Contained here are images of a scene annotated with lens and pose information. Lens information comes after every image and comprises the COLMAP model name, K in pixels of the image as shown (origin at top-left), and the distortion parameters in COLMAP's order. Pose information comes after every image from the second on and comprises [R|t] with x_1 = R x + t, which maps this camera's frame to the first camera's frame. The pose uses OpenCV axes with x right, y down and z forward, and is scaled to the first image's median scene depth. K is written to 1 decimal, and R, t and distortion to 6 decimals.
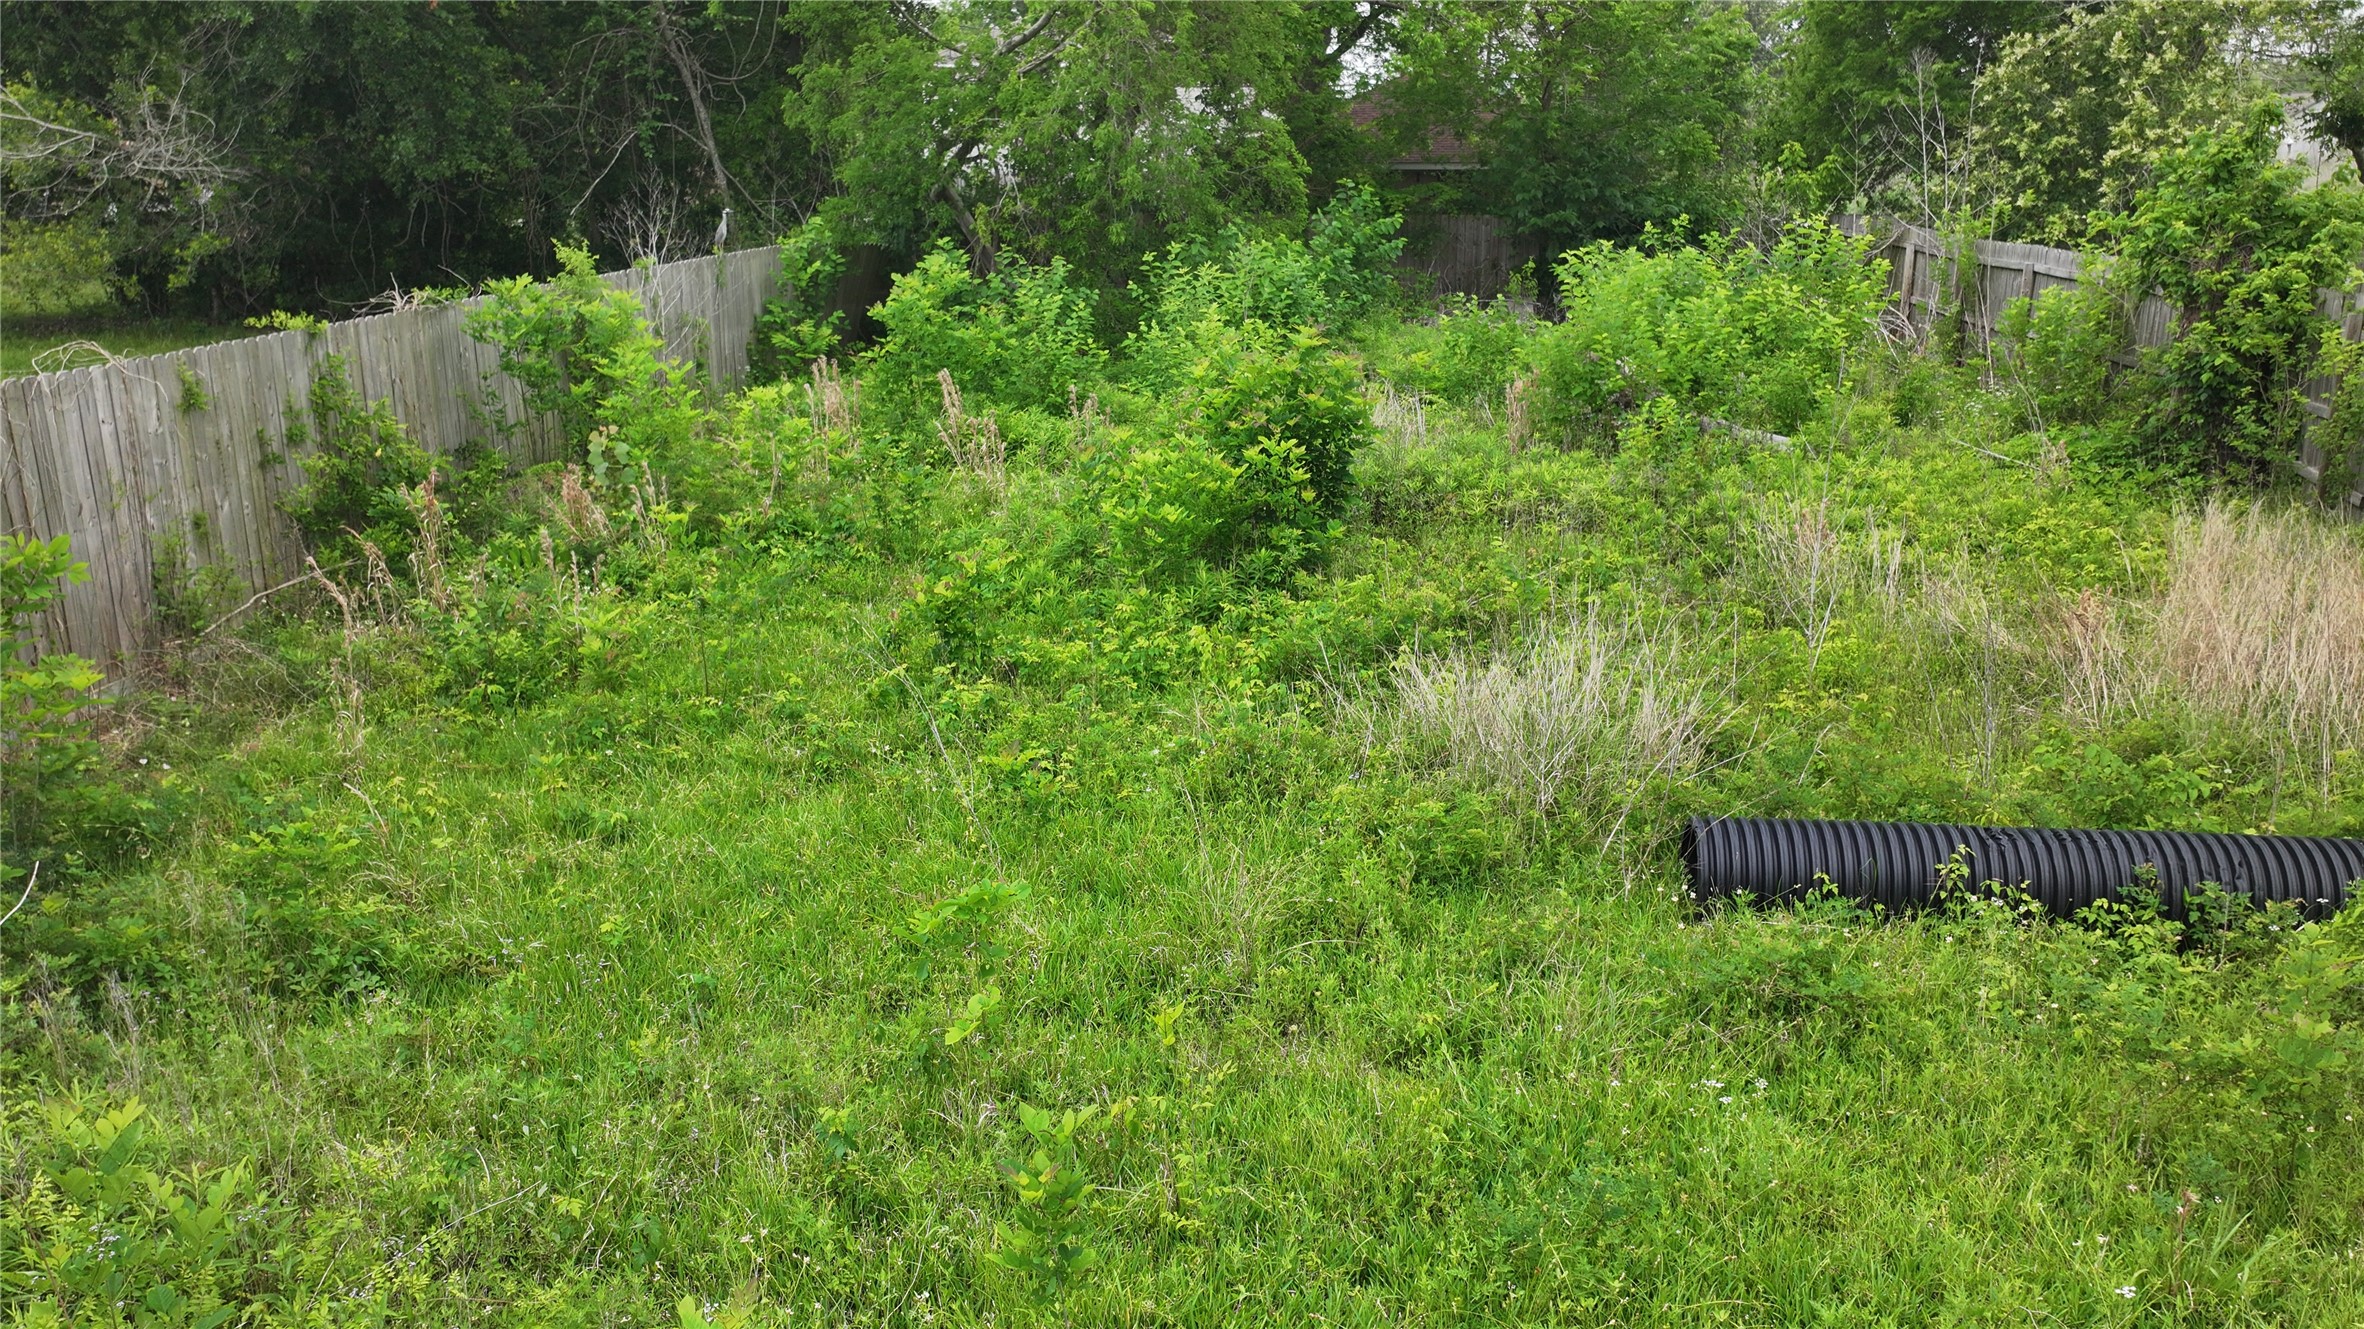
lens RADIAL K [[1917.8, 0, 1182.2], [0, 1917.8, 668.3], [0, 0, 1]] dist [0.009704, -0.012170]
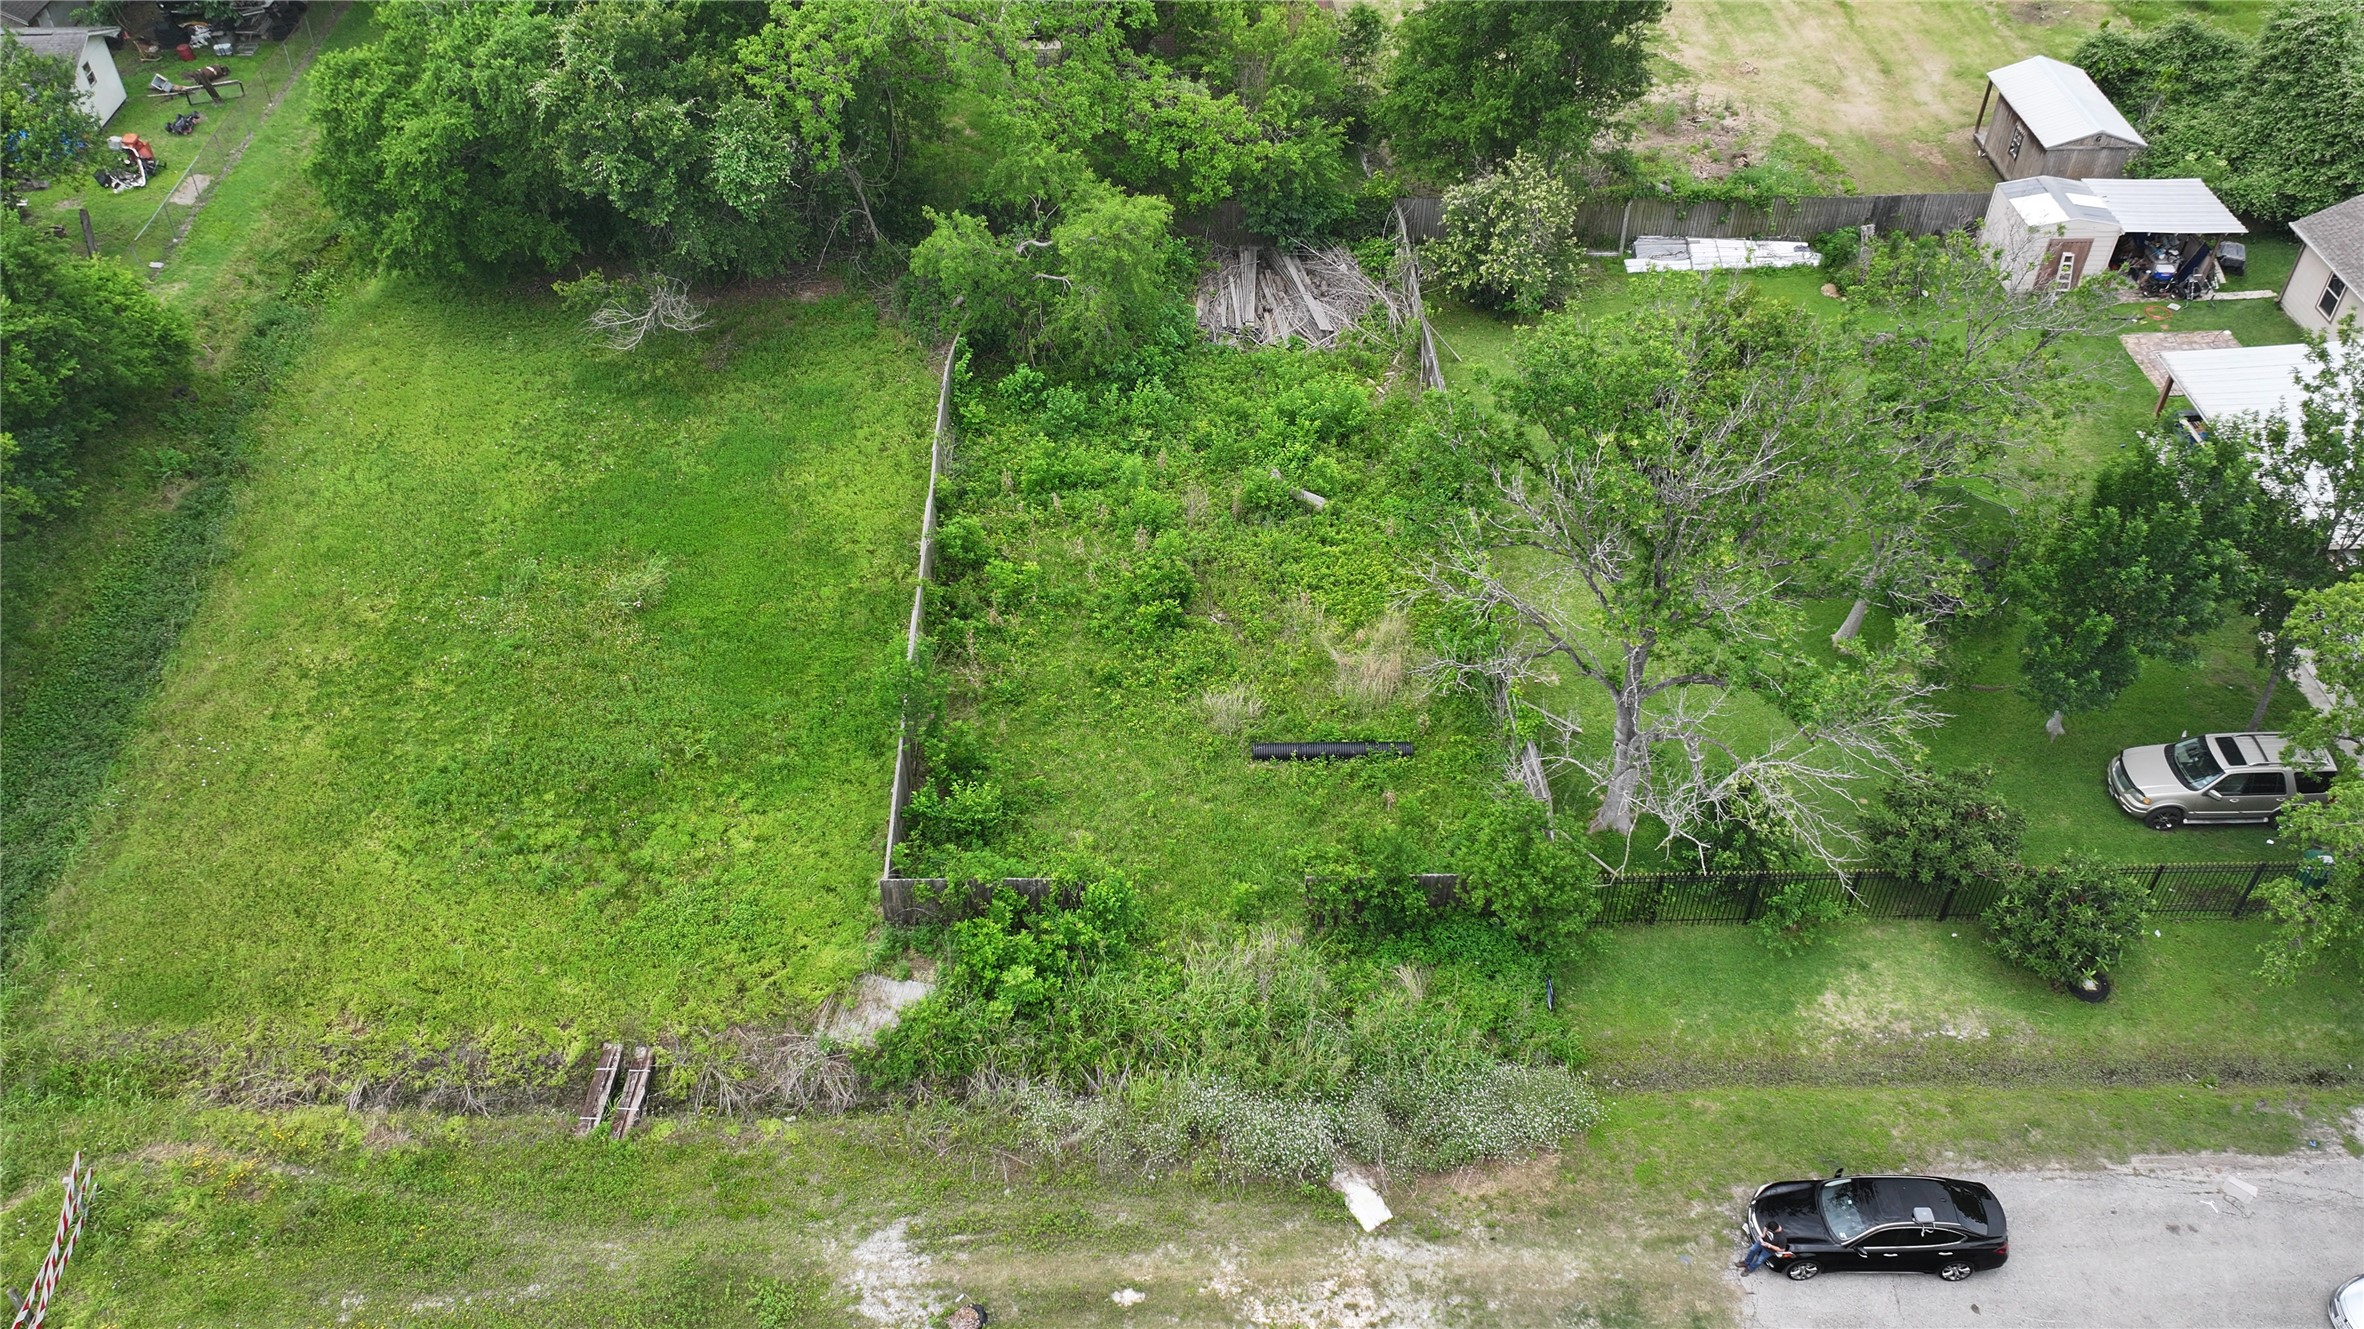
lens RADIAL K [[1917.8, 0, 1182.1], [0, 1917.8, 666.9], [0, 0, 1]] dist [0.009704, -0.012170]
pose [[0.993382, -0.077664, 0.084619, -0.148111], [0.031760, 0.893749, 0.447442, -0.934111], [-0.110378, -0.441794, 0.890301, -1.388638]]
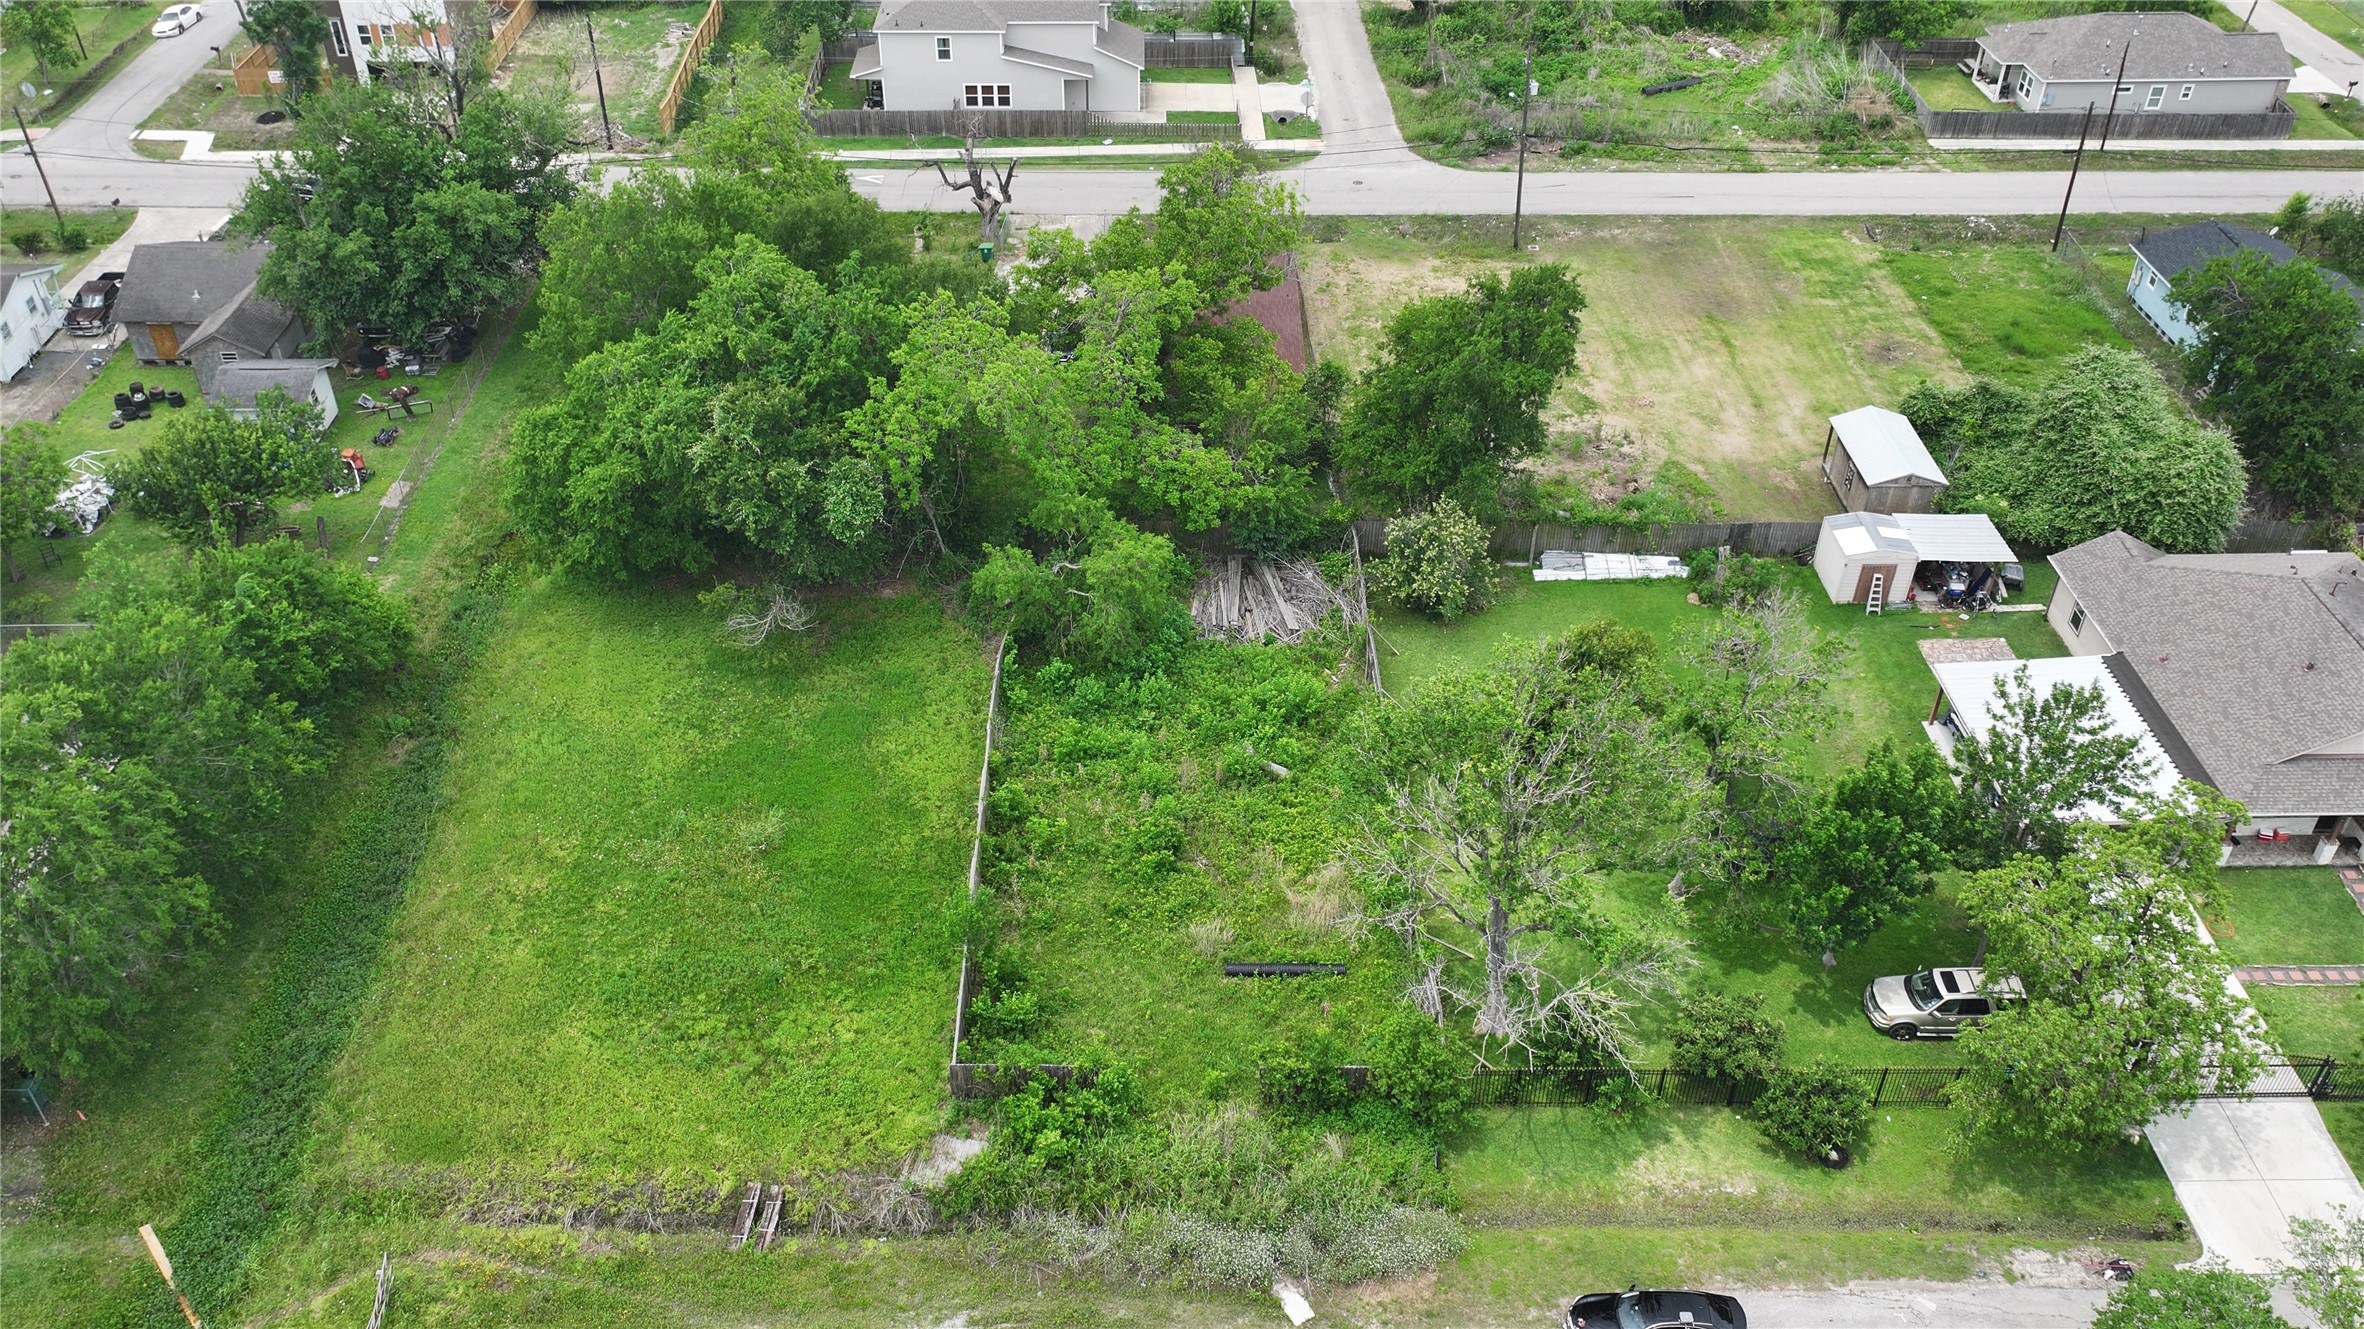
lens RADIAL K [[1917.8, 0, 1179.4], [0, 1917.8, 670.8], [0, 0, 1]] dist [0.009704, -0.012170]
pose [[0.994988, -0.057183, 0.082035, -0.171636], [0.022909, 0.928894, 0.369635, -1.329692], [-0.097339, -0.365903, 0.925548, -1.963589]]
